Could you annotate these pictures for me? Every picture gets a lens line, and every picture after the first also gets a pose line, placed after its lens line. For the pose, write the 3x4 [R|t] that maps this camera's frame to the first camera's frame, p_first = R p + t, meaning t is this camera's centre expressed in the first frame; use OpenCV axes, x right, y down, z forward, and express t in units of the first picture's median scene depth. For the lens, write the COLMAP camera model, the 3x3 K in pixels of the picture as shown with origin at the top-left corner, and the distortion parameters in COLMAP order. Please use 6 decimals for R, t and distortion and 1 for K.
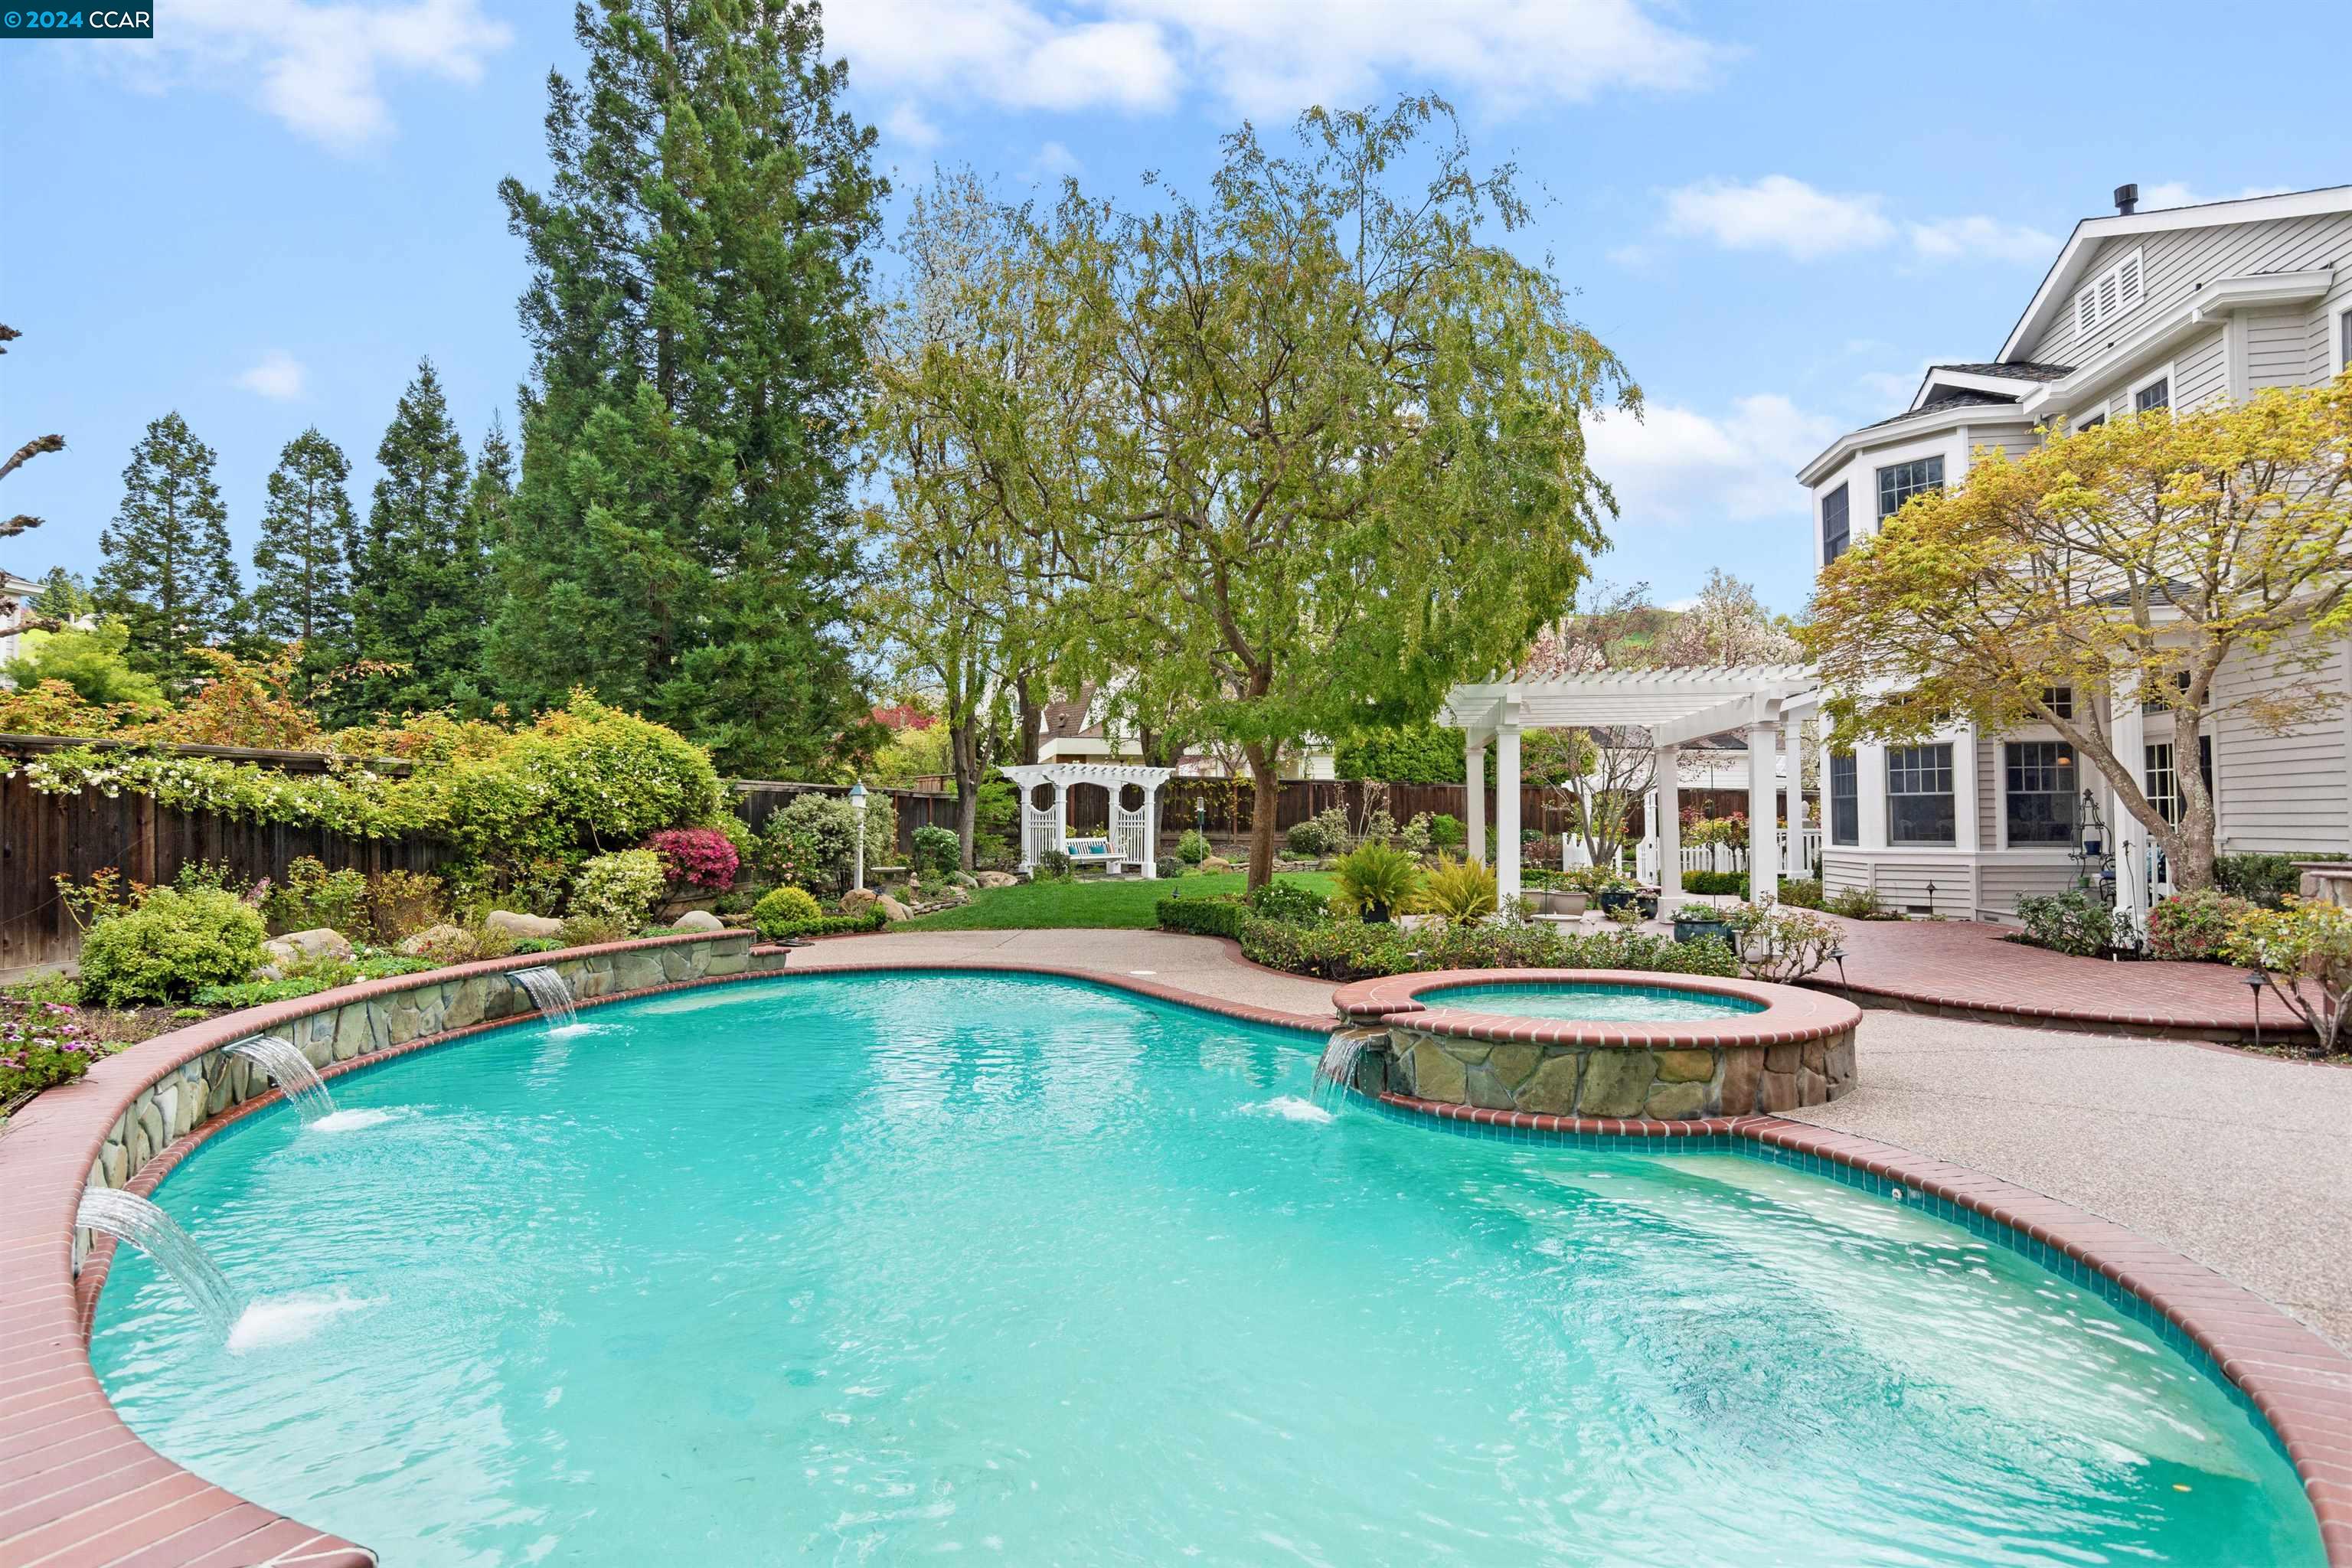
lens RADIAL K [[1287.4, 0, 1160.0], [0, 1287.4, 782.8], [0, 0, 1]] dist [-0.037460, 0.028421]
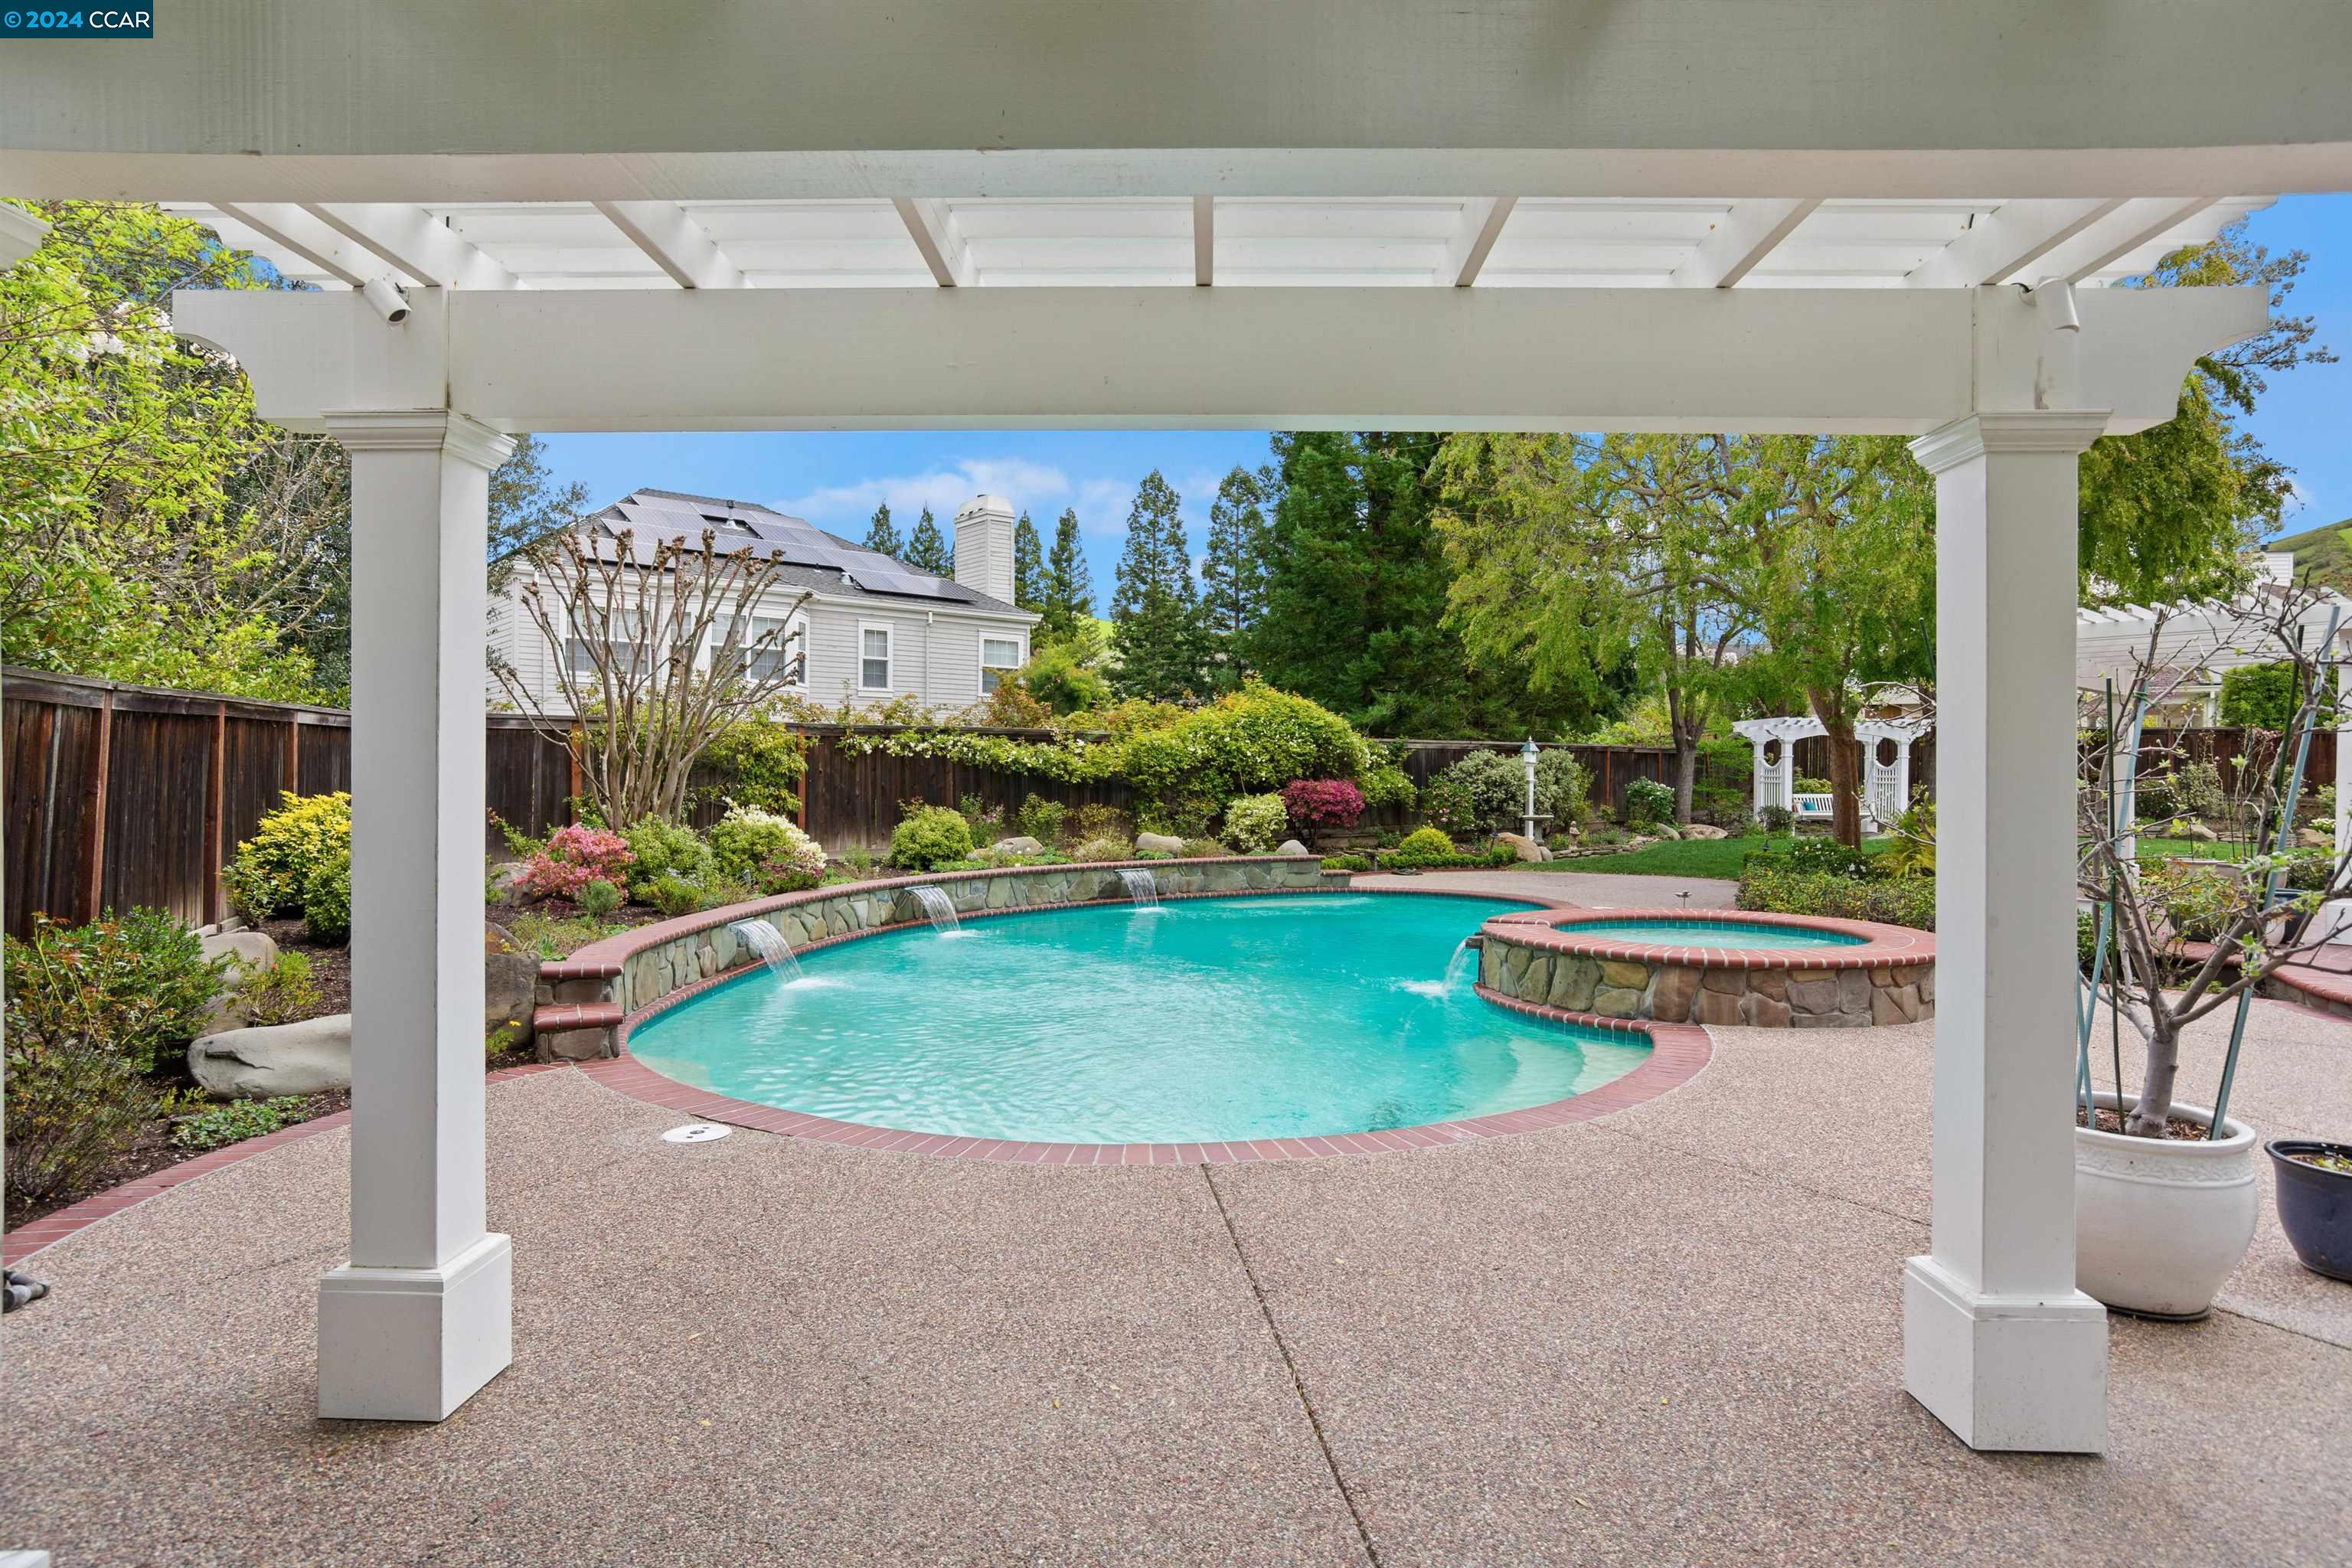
lens RADIAL K [[1287.4, 0, 1151.9], [0, 1287.4, 778.8], [0, 0, 1]] dist [-0.037460, 0.028421]
pose [[0.747084, 0.008593, -0.664674, 0.360905], [0.013269, 0.999524, 0.027836, -0.002929], [0.664597, -0.029615, 0.746615, -0.086787]]
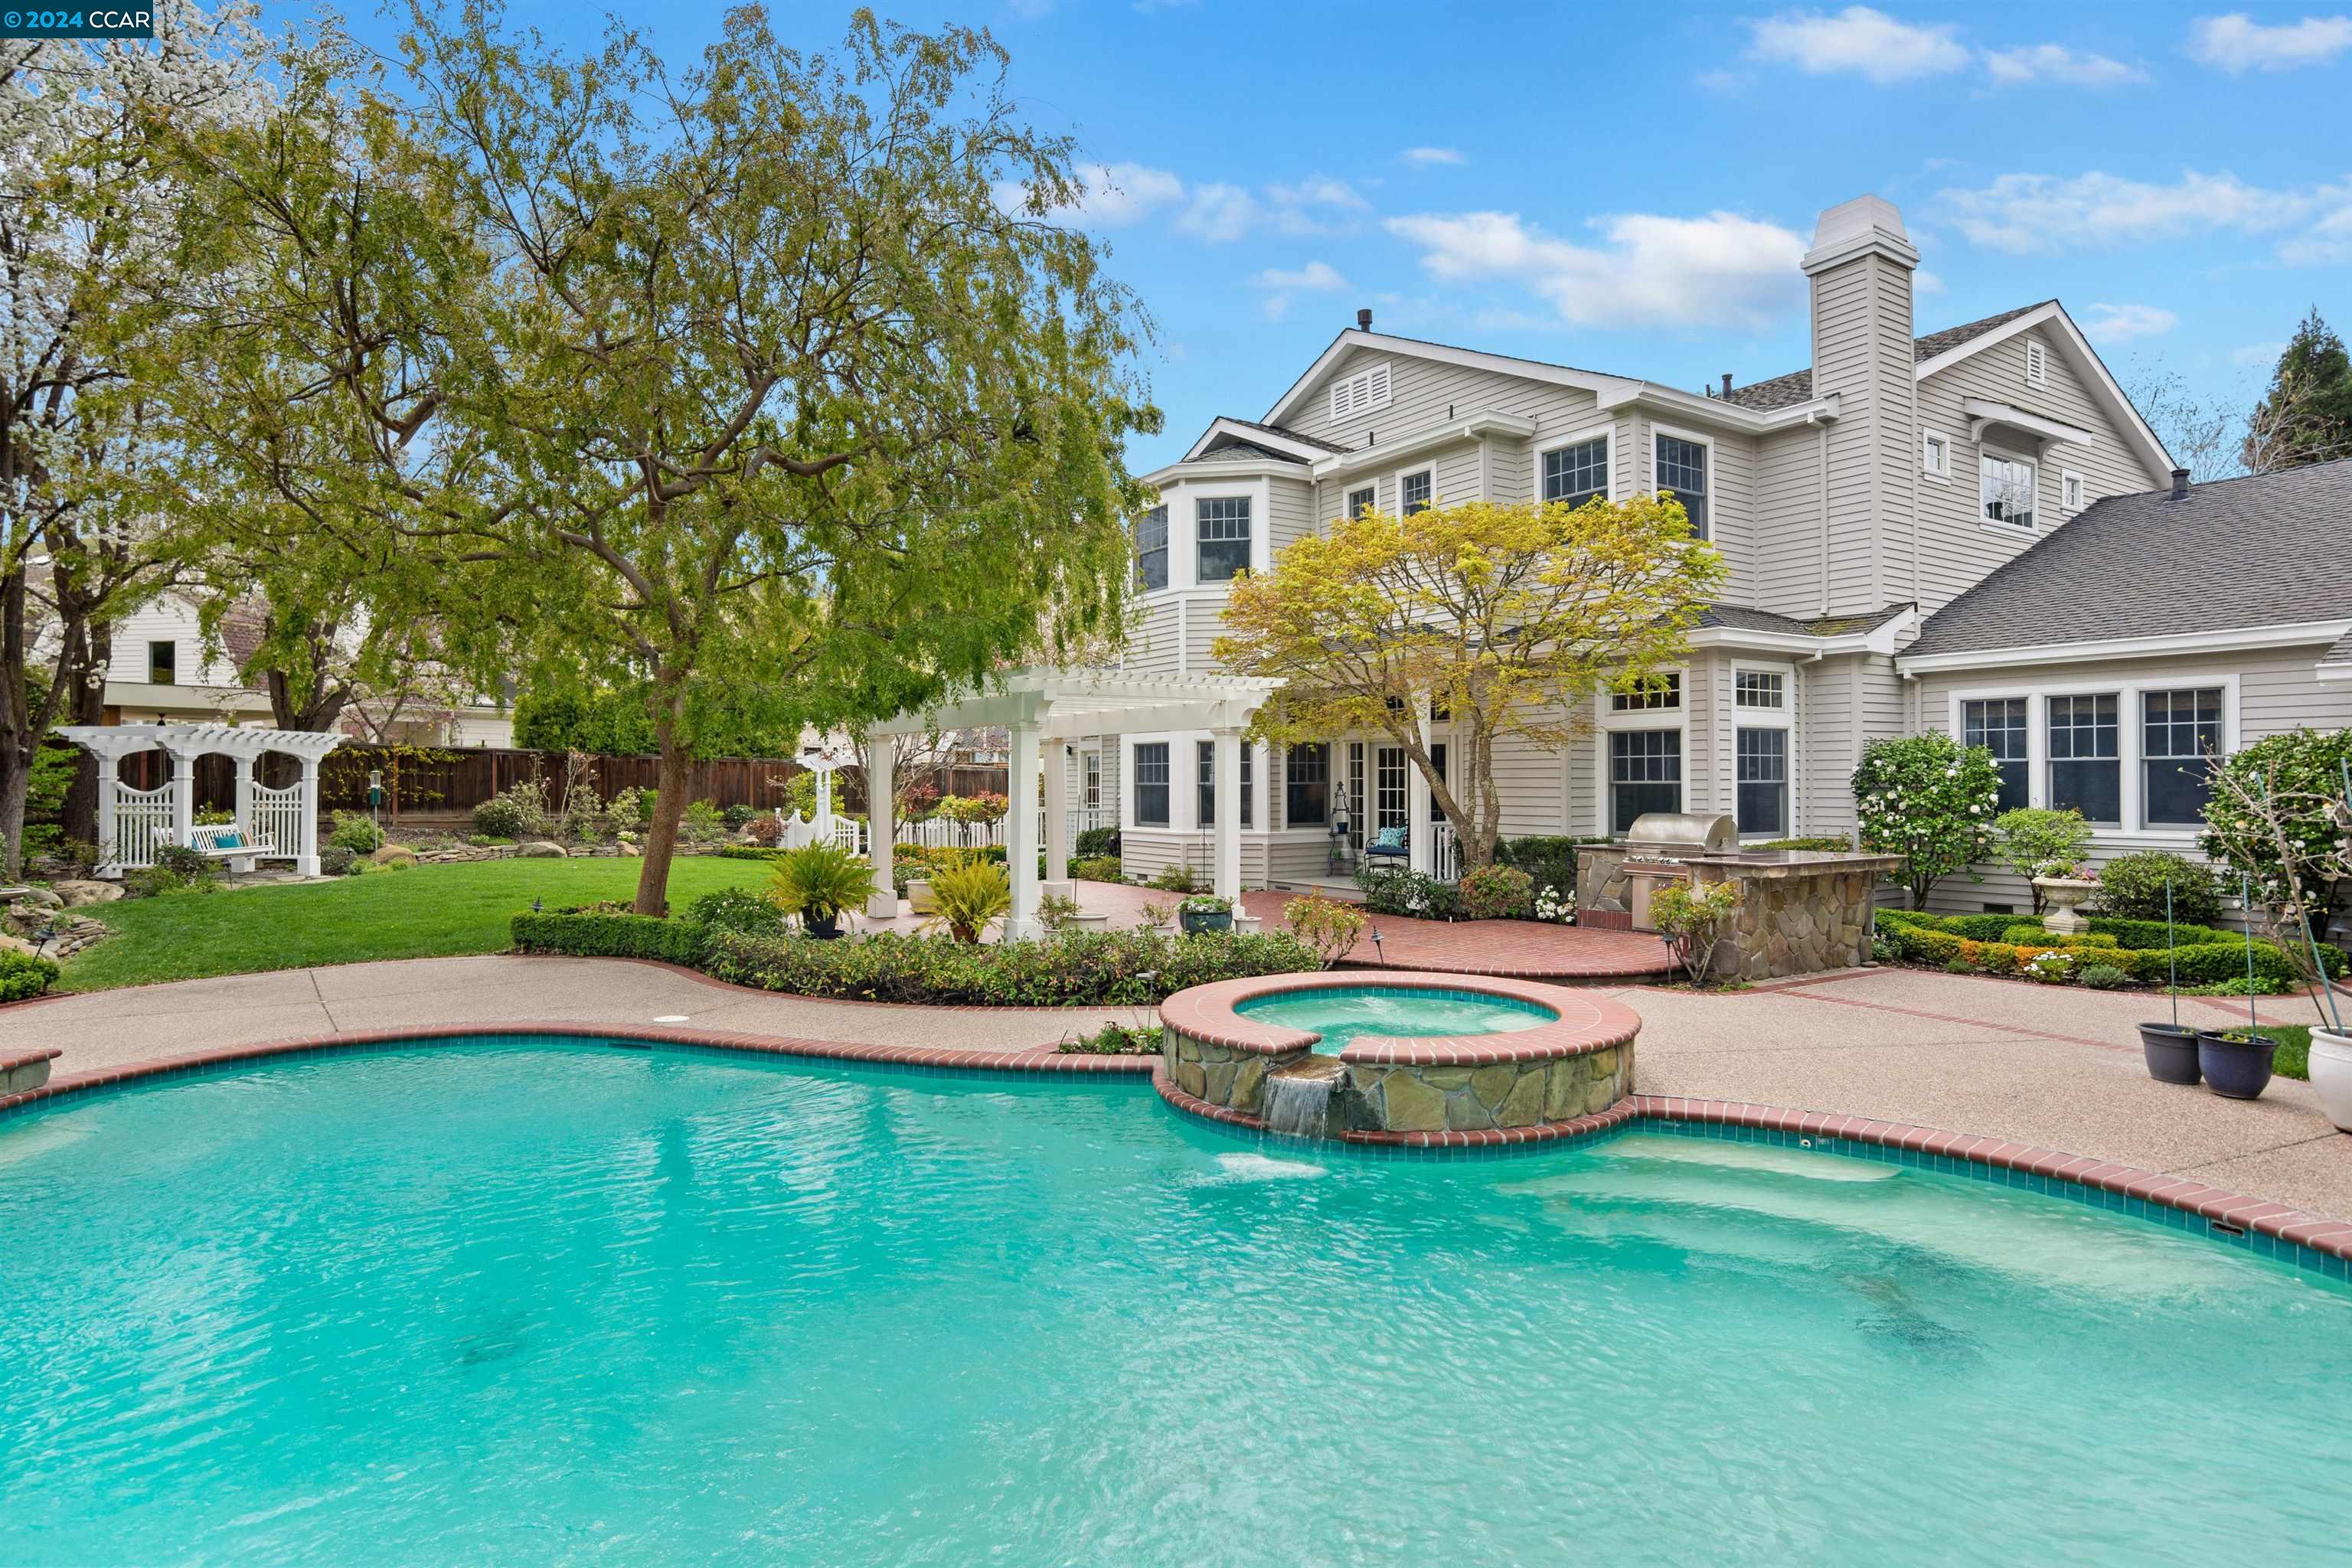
lens RADIAL K [[1287.4, 0, 1181.0], [0, 1287.4, 794.0], [0, 0, 1]] dist [-0.037460, 0.028421]
pose [[0.729489, -0.003565, 0.683984, -0.263330], [-0.023780, 0.999250, 0.030570, -0.018364], [-0.683579, -0.038566, 0.728856, 0.176476]]
